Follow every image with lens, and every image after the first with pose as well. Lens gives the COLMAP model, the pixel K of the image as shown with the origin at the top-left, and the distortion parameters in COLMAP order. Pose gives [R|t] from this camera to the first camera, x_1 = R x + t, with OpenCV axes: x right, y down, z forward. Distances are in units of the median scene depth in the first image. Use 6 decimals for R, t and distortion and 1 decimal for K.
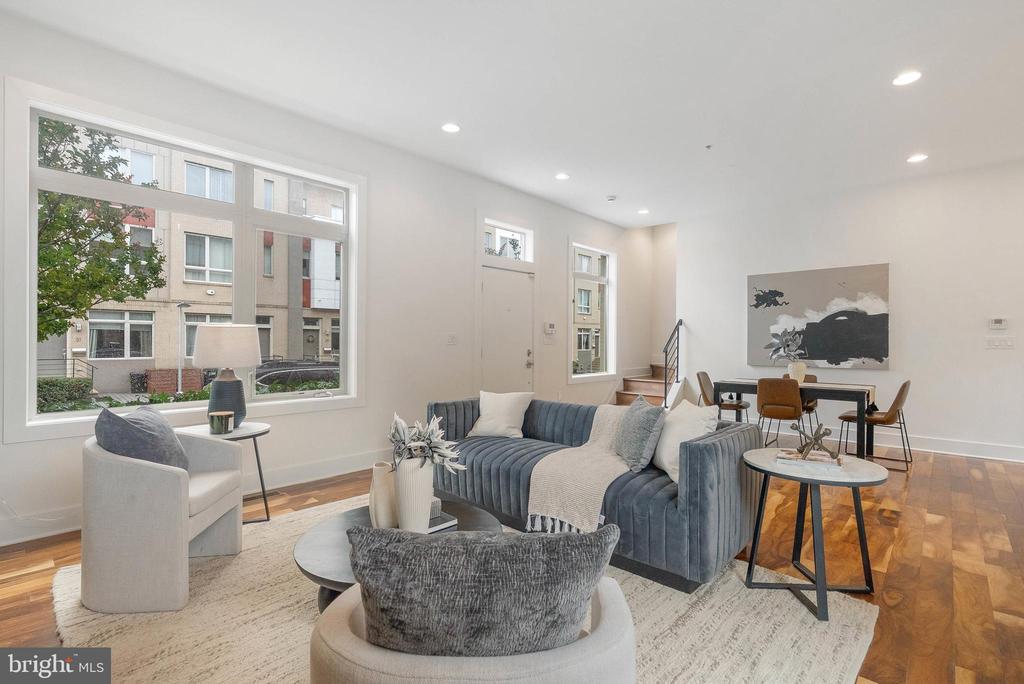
lens RADIAL K [[474.8, 0, 512.0], [0, 474.8, 342.0], [0, 0, 1]] dist [-0.018392, 0.006225]
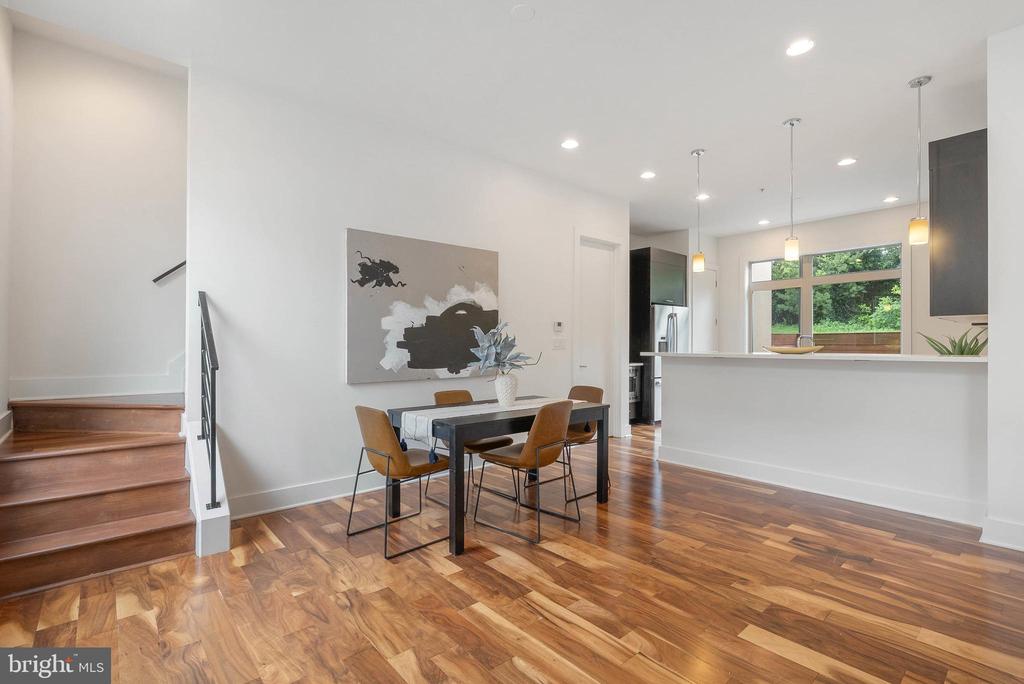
lens RADIAL K [[474.8, 0, 512.0], [0, 474.8, 342.0], [0, 0, 1]] dist [-0.018392, 0.006225]
pose [[0.108549, 0.000806, 0.994091, -0.059765], [0.000763, 0.999999, -0.000894, -0.001426], [-0.994091, 0.000855, 0.108549, 0.841448]]
